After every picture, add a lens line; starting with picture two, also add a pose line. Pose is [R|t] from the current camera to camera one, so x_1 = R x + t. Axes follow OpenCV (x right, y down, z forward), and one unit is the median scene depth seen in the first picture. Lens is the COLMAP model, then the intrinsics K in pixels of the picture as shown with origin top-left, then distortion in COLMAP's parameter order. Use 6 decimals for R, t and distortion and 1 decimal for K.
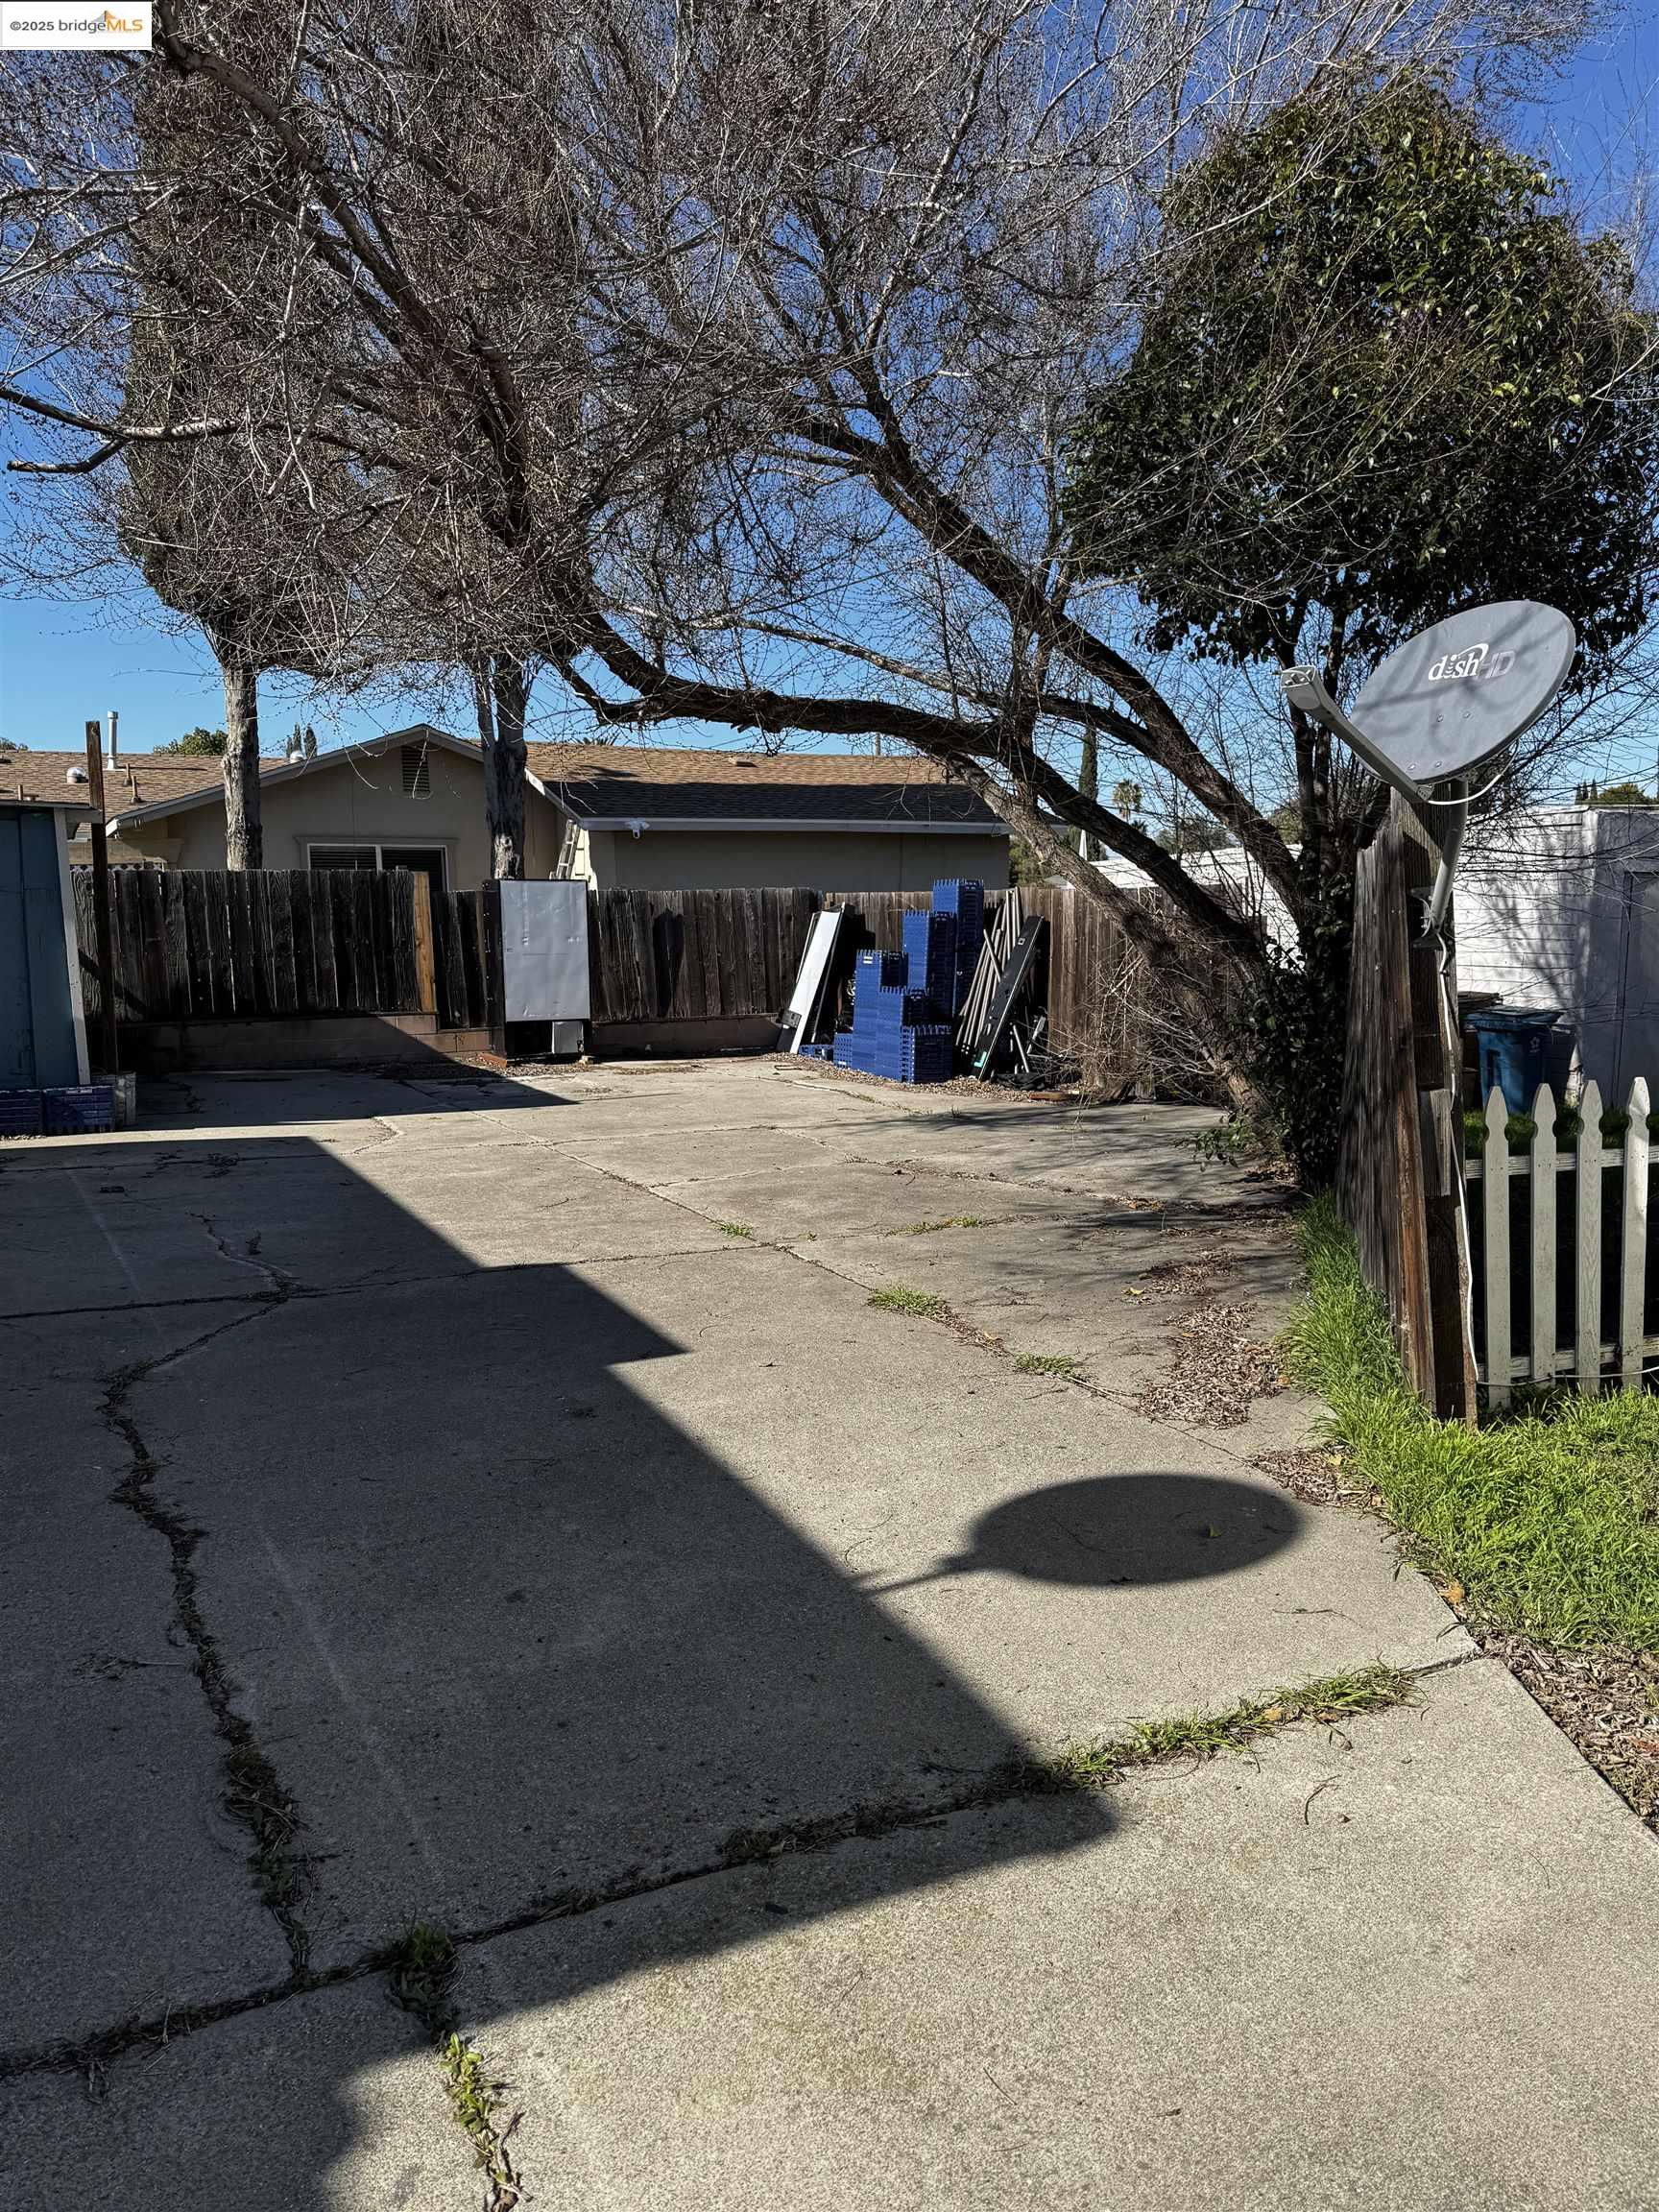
lens RADIAL K [[1573.0, 0, 927.2], [0, 1573.0, 1108.3], [0, 0, 1]] dist [0.007087, -0.001434]
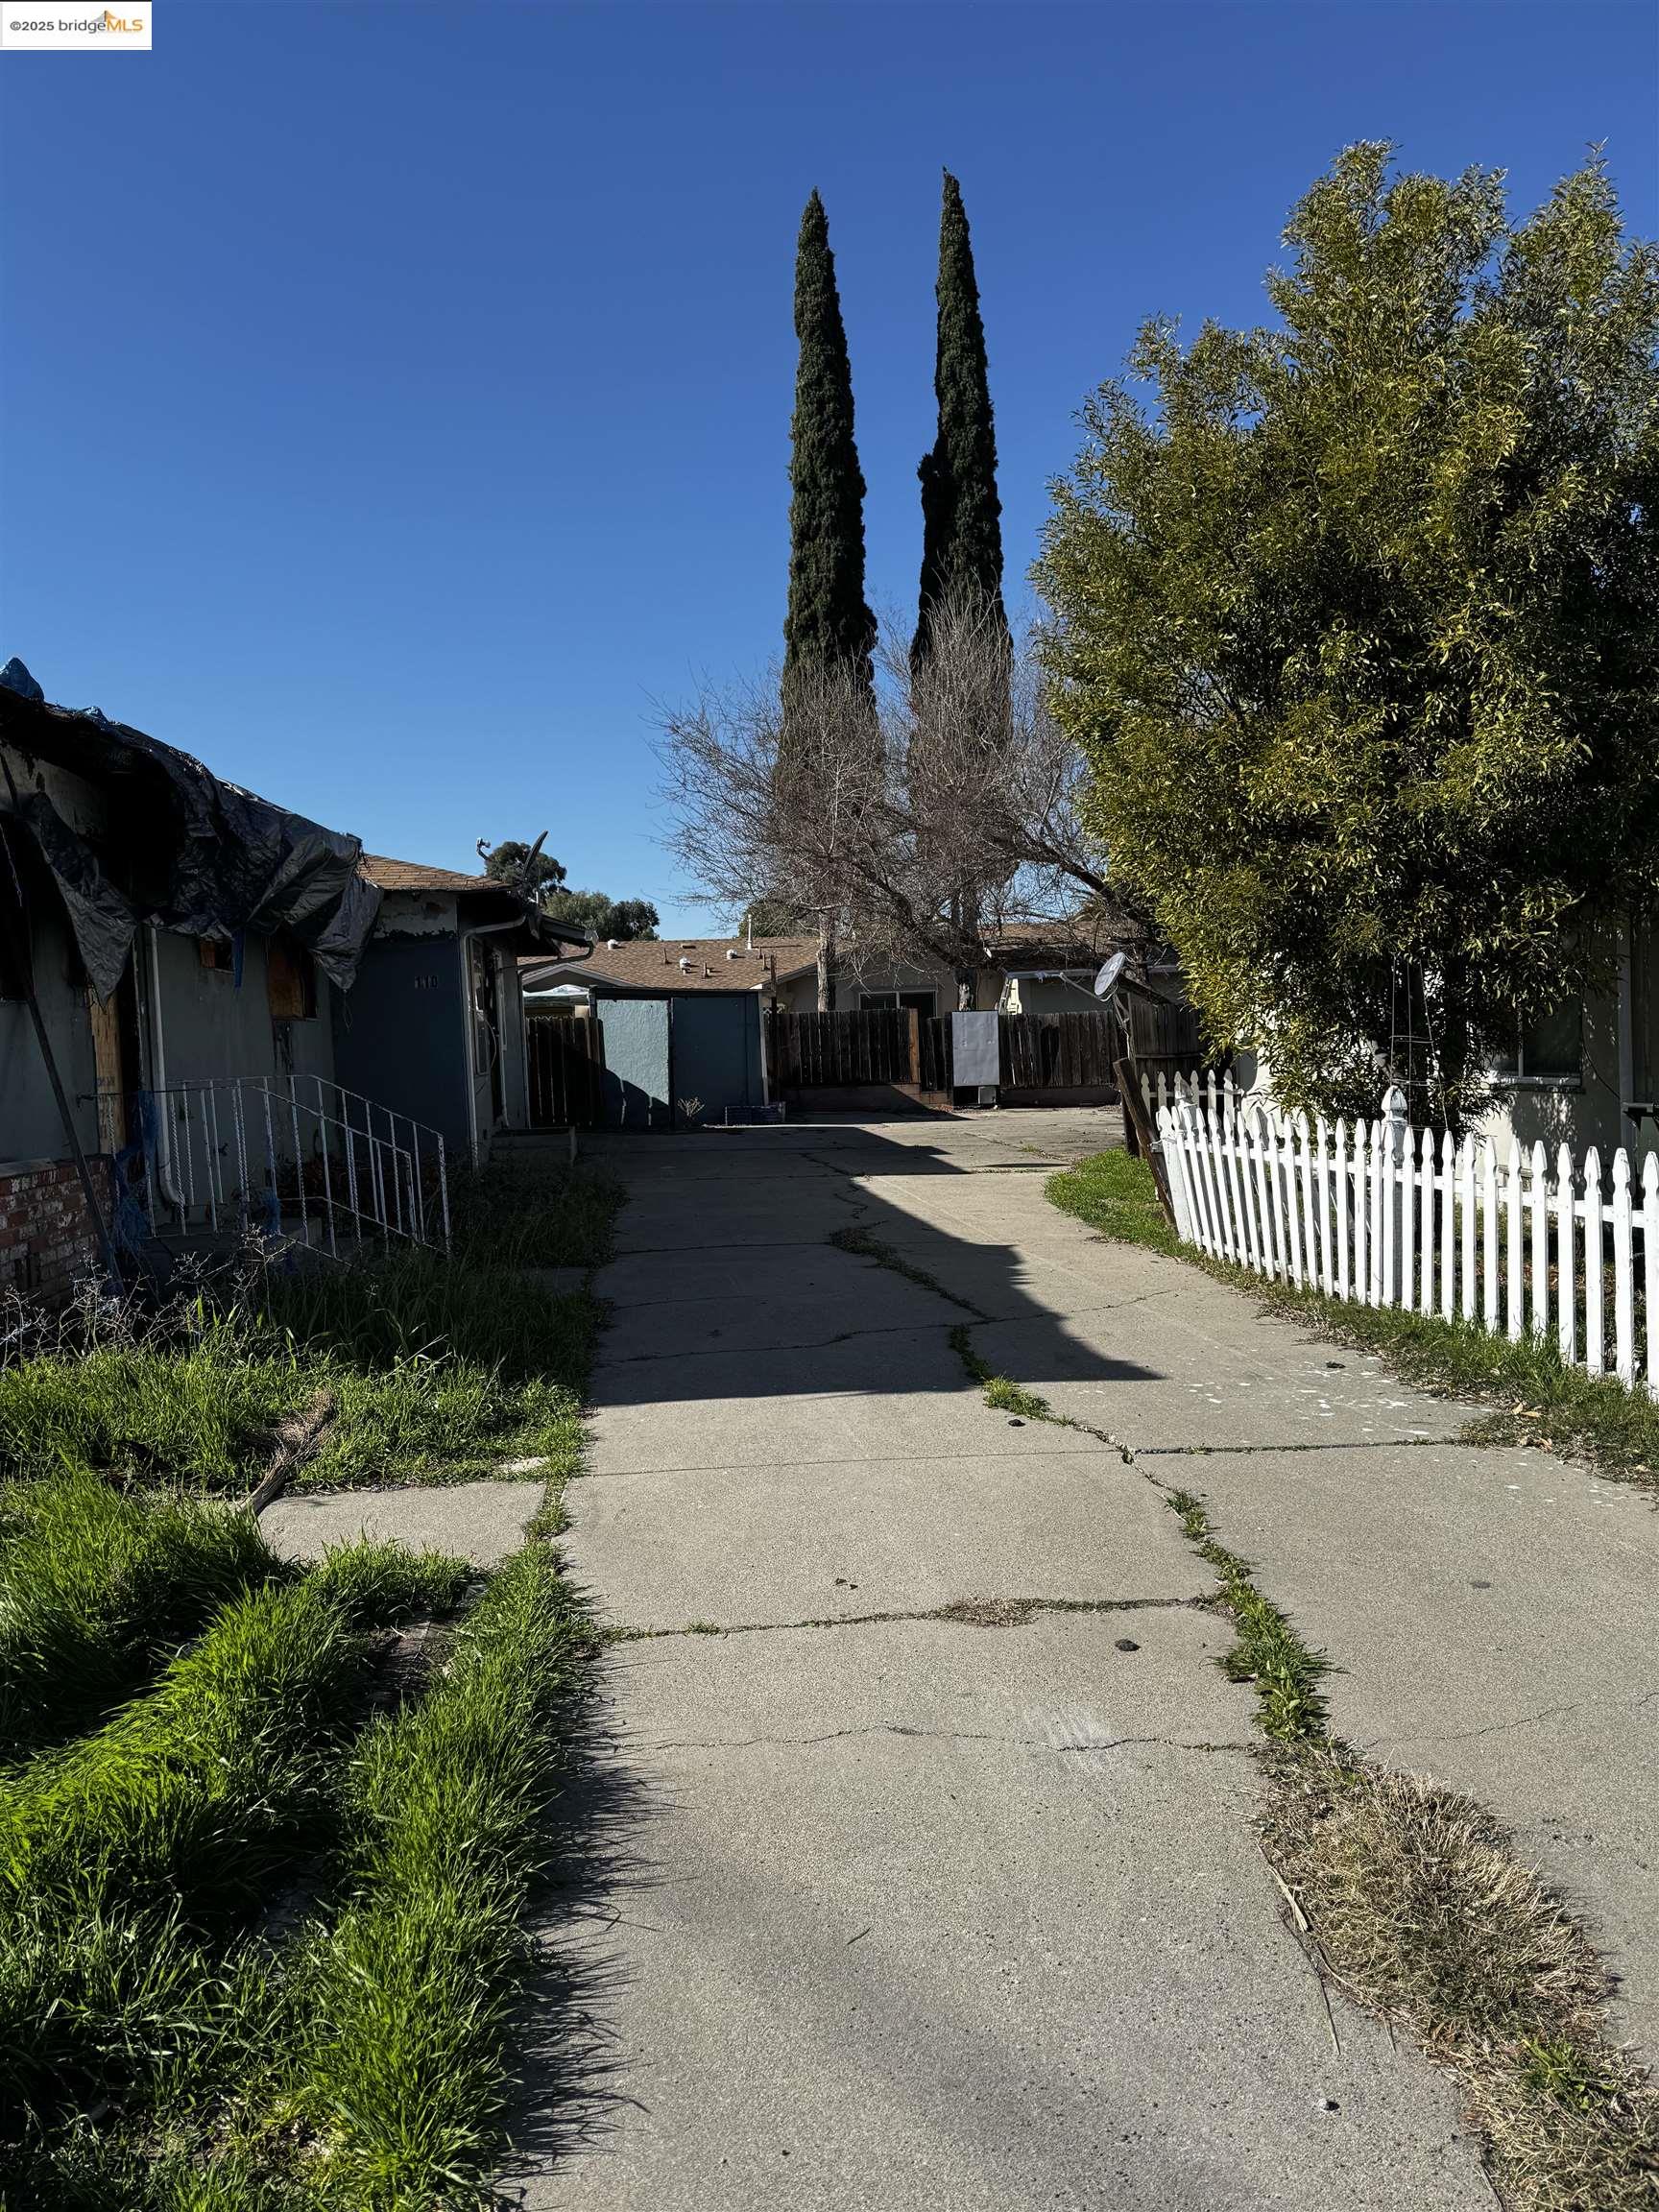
lens RADIAL K [[1502.3, 0, 829.5], [0, 1502.3, 1106.0], [0, 0, 1]] dist [-0.000882, -0.003287]
pose [[0.921614, -0.009759, -0.387986, 0.281694], [-0.018028, 0.997528, -0.067914, 0.089717], [0.387690, 0.069585, 0.919160, -0.681581]]
